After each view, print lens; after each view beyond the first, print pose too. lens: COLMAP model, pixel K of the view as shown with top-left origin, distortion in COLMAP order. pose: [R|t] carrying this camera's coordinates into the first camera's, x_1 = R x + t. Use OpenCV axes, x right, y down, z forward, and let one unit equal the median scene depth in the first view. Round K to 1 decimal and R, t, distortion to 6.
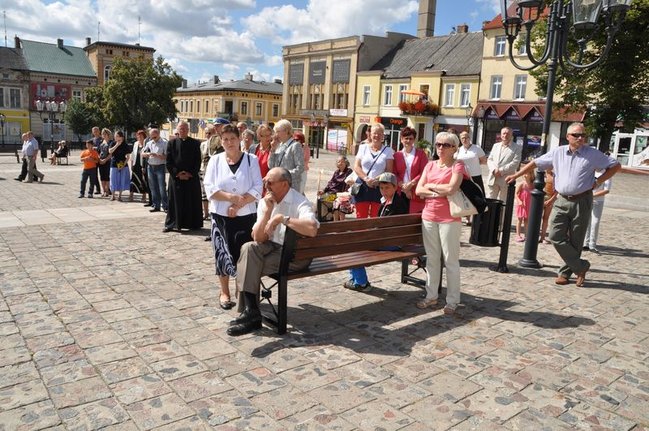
lens RADIAL K [[530.5, 0, 324.5], [0, 530.5, 220.6], [0, 0, 1]] dist [-0.139901, 0.053352]
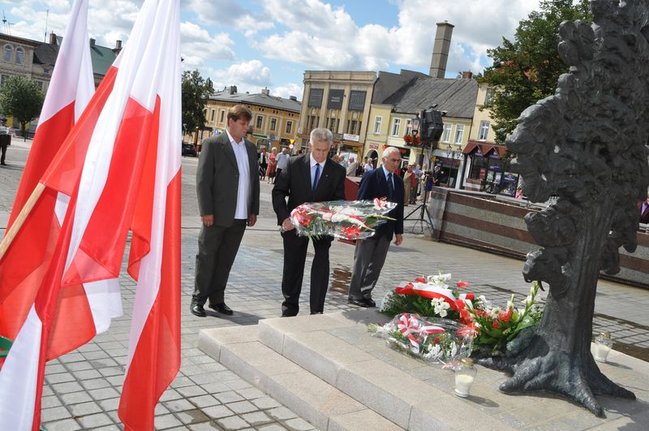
lens RADIAL K [[638.1, 0, 325.9], [0, 638.1, 216.9], [0, 0, 1]] dist [-0.019132, 0.000000]
pose [[0.995231, 0.097235, 0.007776, -0.021260], [-0.096551, 0.993304, -0.063445, 0.053724], [-0.013893, 0.062391, 0.997955, -0.341827]]
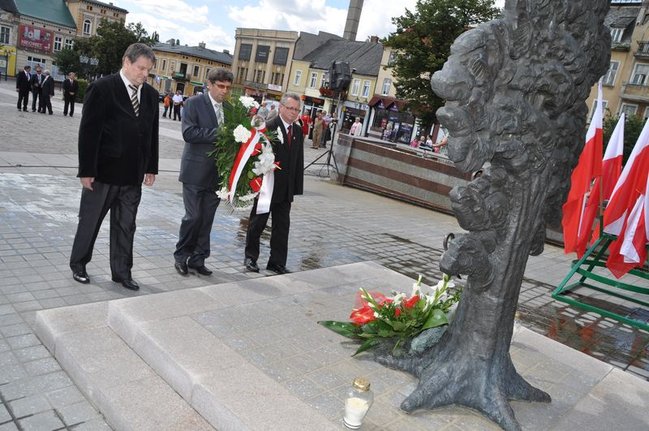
lens RADIAL K [[530.5, 0, 324.1], [0, 530.5, 214.7], [0, 0, 1]] dist [-0.139901, 0.053352]
pose [[0.981925, 0.112765, 0.152011, -0.016160], [-0.119061, 0.992340, 0.032947, 0.049961], [-0.147131, -0.050450, 0.987830, -0.318617]]
